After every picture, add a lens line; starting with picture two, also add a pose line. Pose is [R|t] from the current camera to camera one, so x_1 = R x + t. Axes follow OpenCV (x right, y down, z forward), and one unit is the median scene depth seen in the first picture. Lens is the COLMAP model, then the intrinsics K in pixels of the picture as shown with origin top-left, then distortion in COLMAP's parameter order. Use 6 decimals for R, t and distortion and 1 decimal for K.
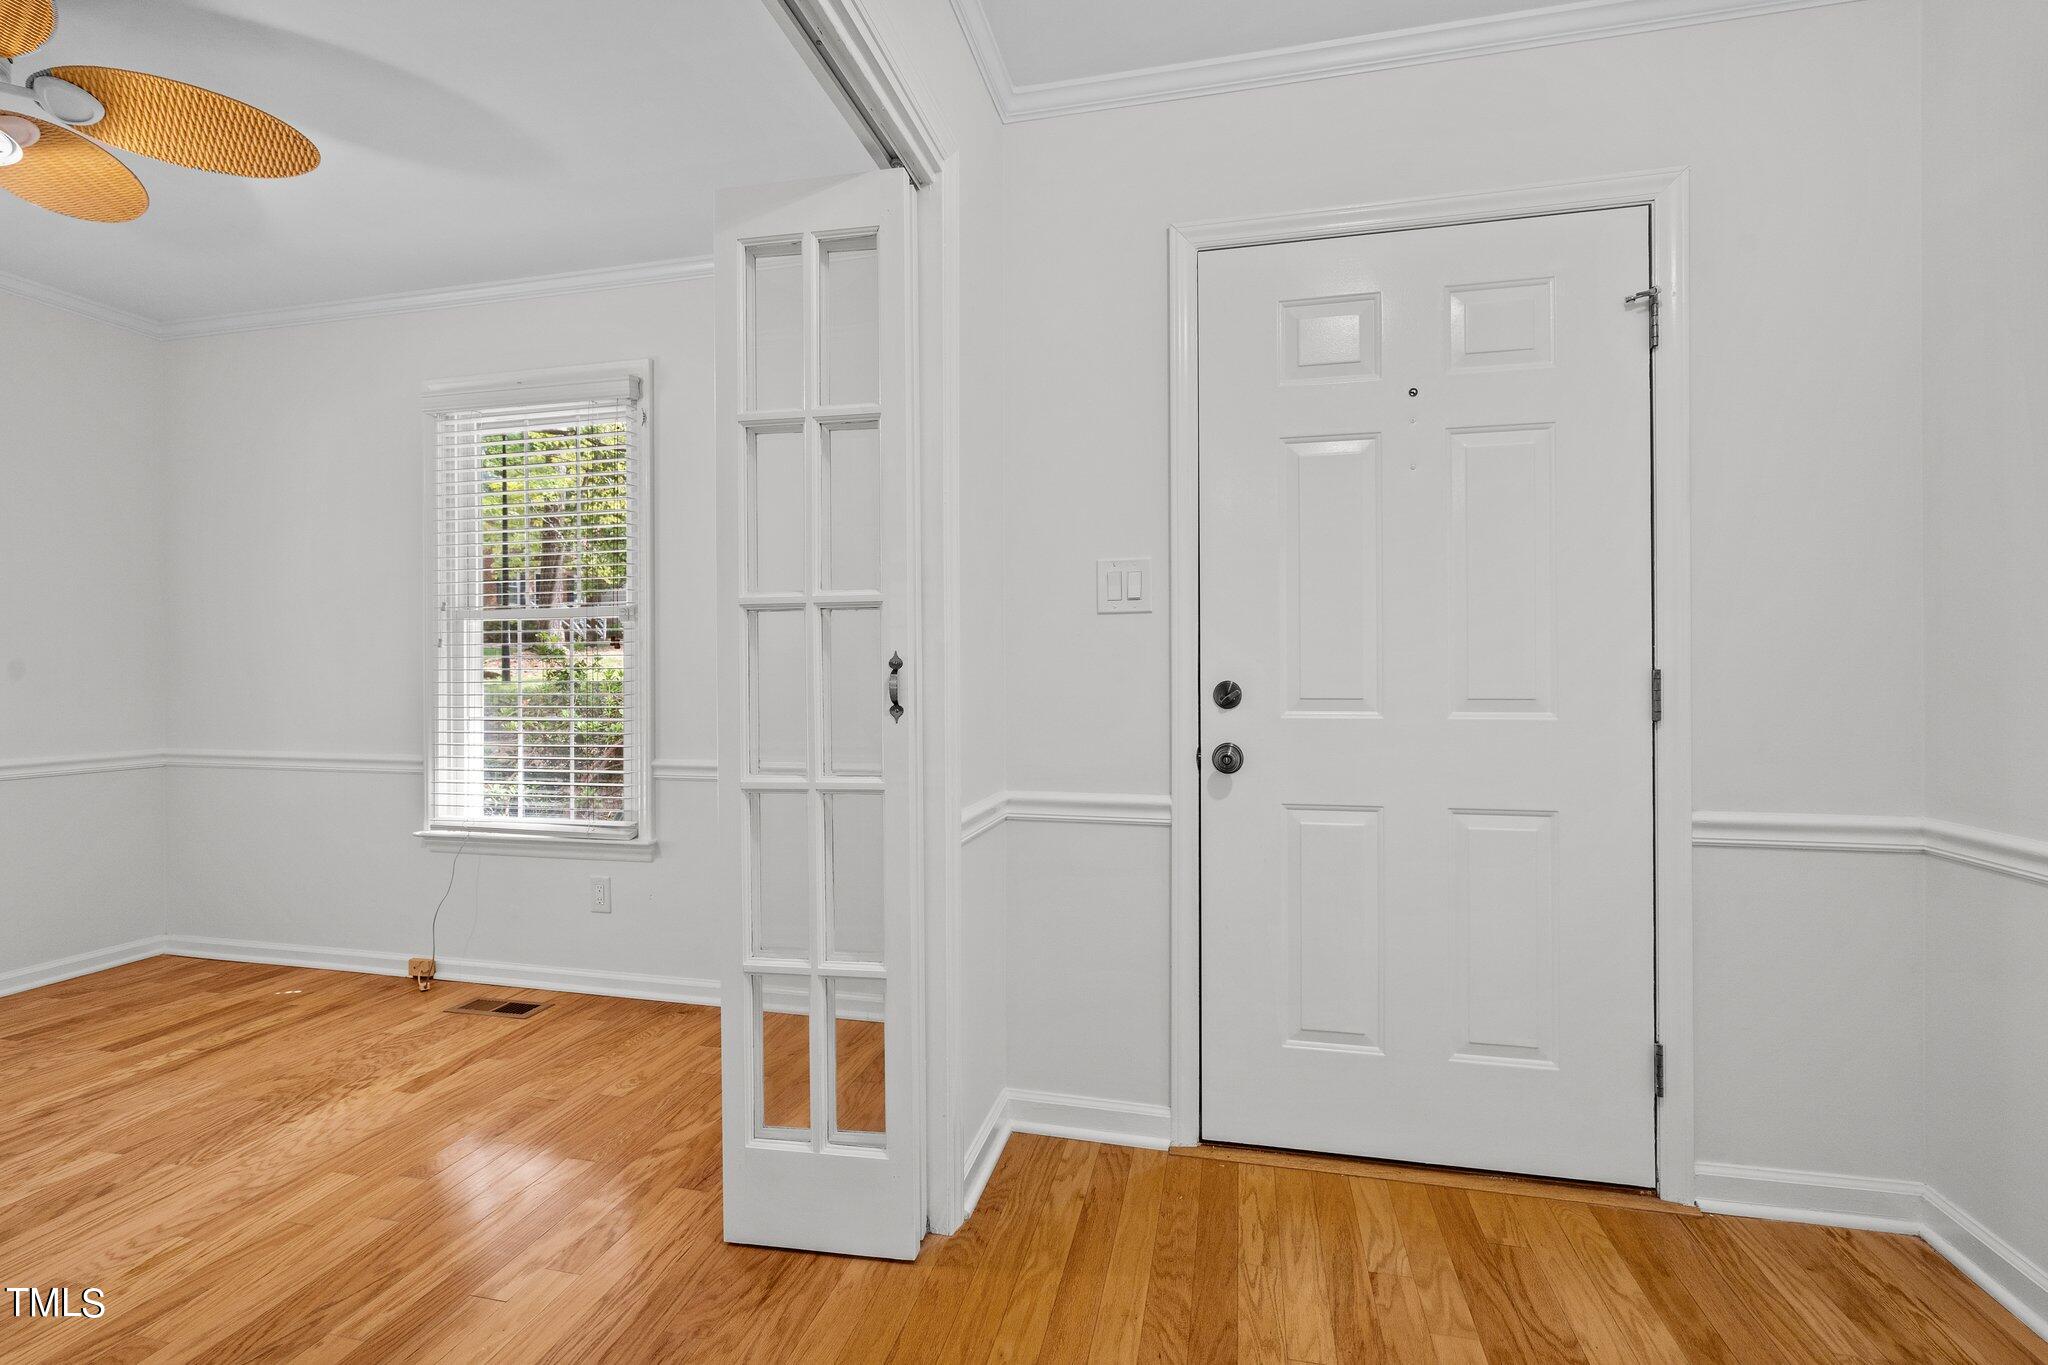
lens RADIAL K [[932.0, 0, 1017.4], [0, 932.0, 677.6], [0, 0, 1]] dist [-0.002274, 0.000079]
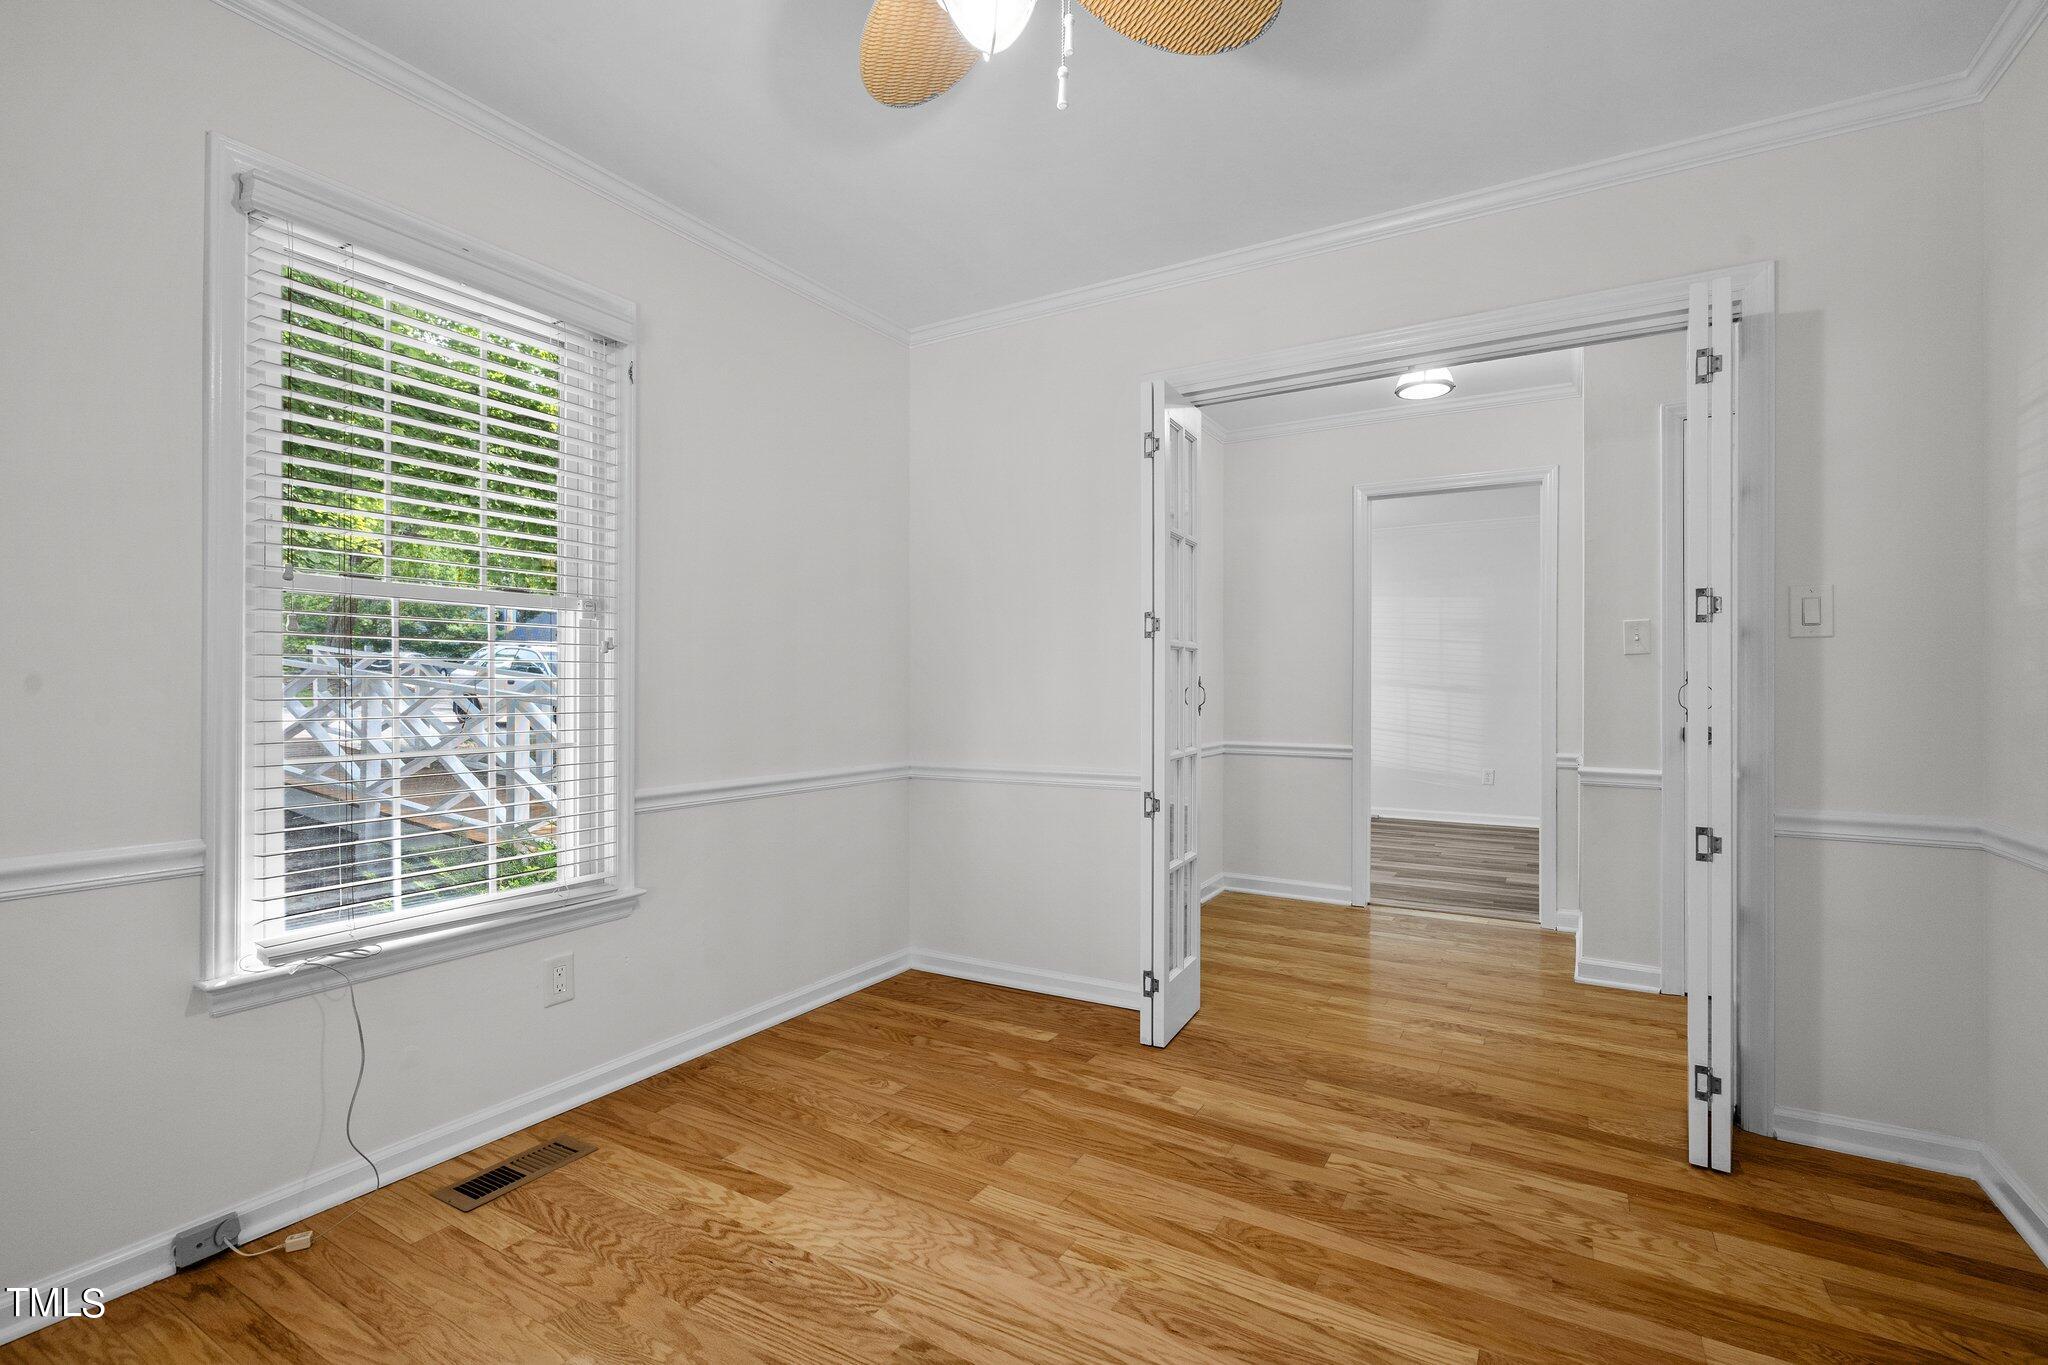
lens RADIAL K [[932.0, 0, 1020.6], [0, 932.0, 688.3], [0, 0, 1]] dist [-0.002274, 0.000079]
pose [[0.301398, -0.003918, 0.953490, -1.267135], [-0.005565, 0.999967, 0.005868, -0.010206], [-0.953482, -0.007074, 0.301366, 0.505289]]
